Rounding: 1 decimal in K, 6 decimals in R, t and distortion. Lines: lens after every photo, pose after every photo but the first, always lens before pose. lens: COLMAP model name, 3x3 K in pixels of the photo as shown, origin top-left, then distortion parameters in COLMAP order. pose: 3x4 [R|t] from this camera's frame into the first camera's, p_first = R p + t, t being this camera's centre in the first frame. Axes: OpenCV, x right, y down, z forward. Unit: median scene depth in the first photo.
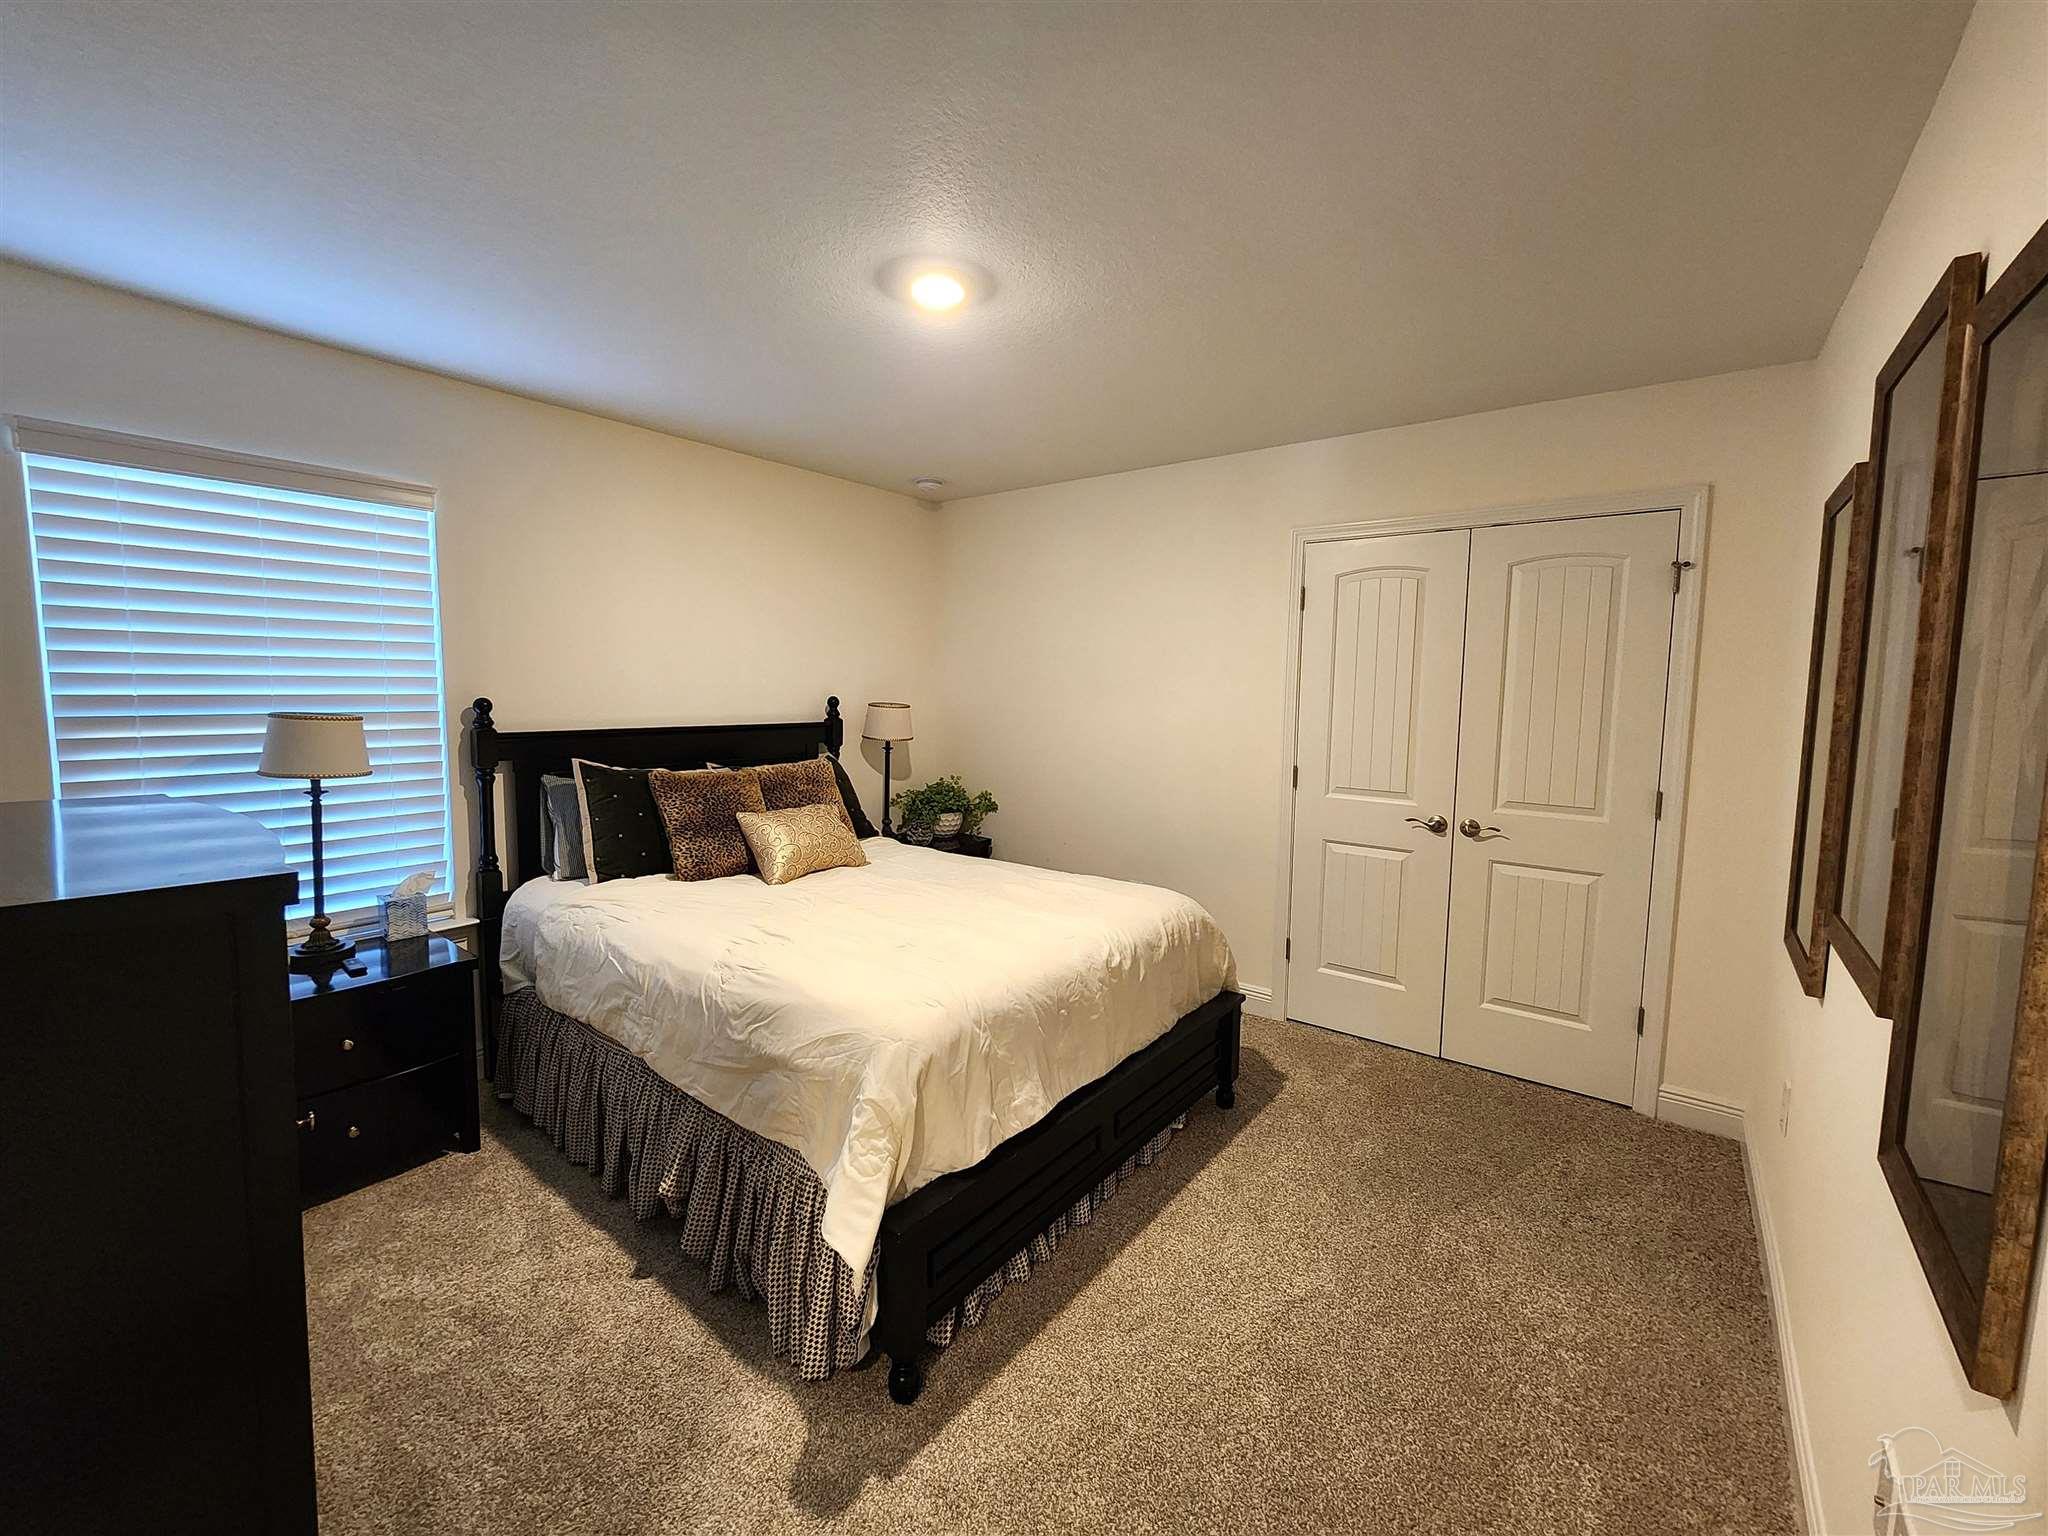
lens RADIAL K [[833.6, 0, 1033.4], [0, 833.6, 759.9], [0, 0, 1]] dist [0.003062, 0.000845]
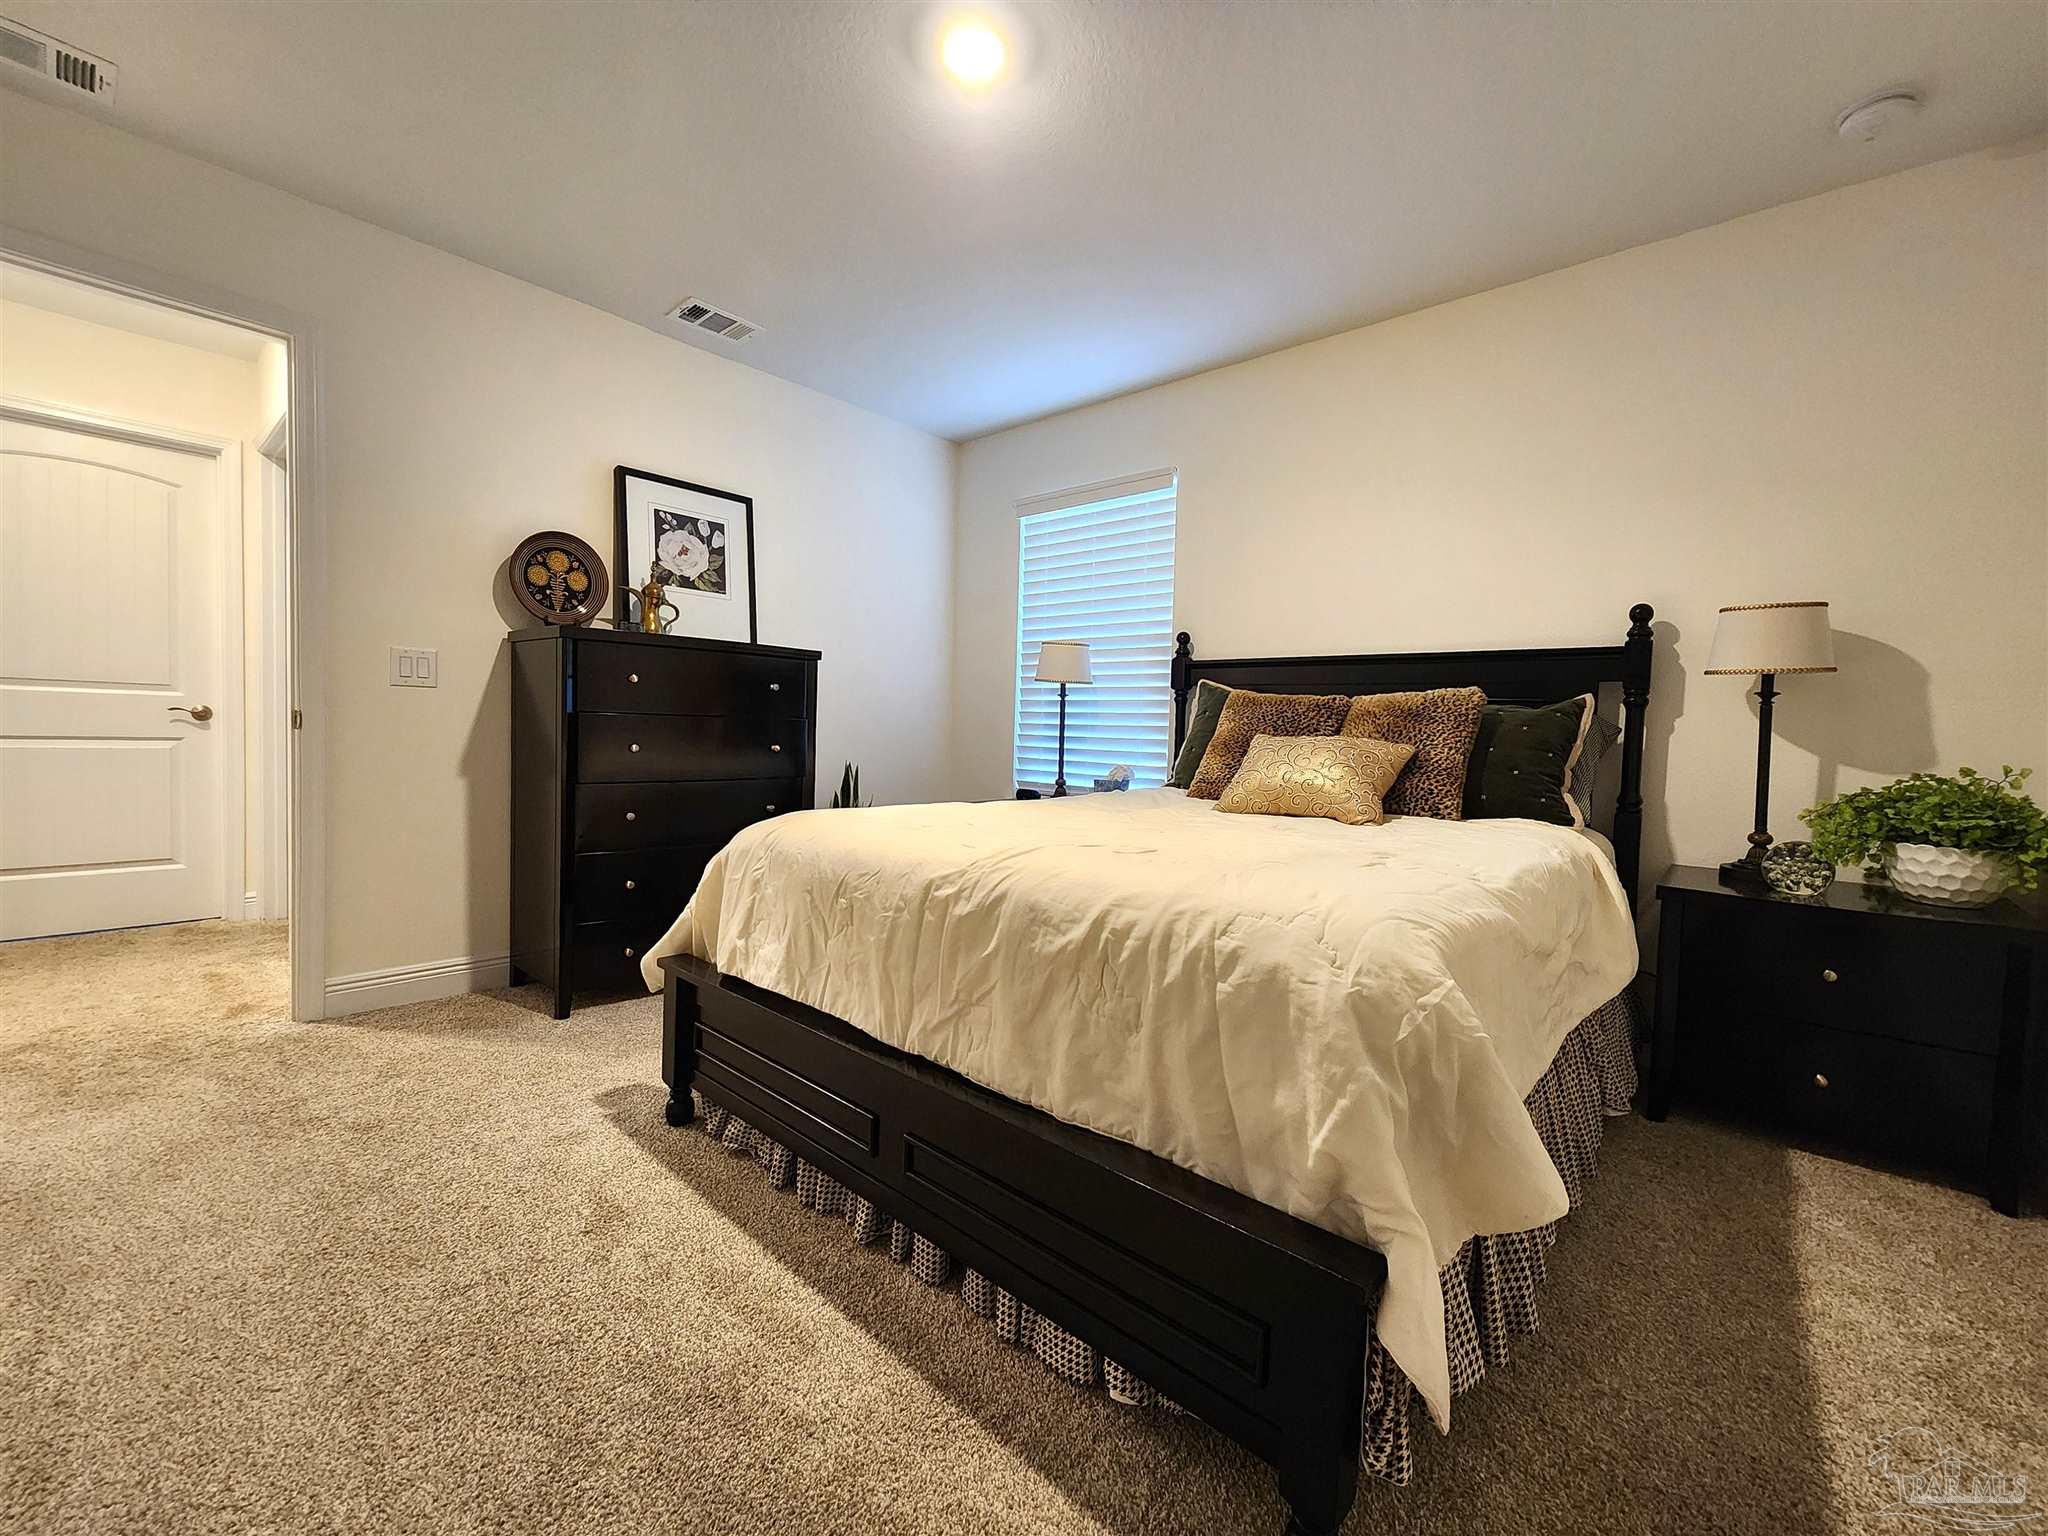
lens RADIAL K [[833.6, 0, 1036.6], [0, 833.6, 760.7], [0, 0, 1]] dist [0.003062, 0.000845]
pose [[-0.071919, 0.025584, -0.997082, 0.637957], [-0.123210, 0.991787, 0.034335, 0.110390], [0.989771, 0.125319, -0.068176, 1.009186]]
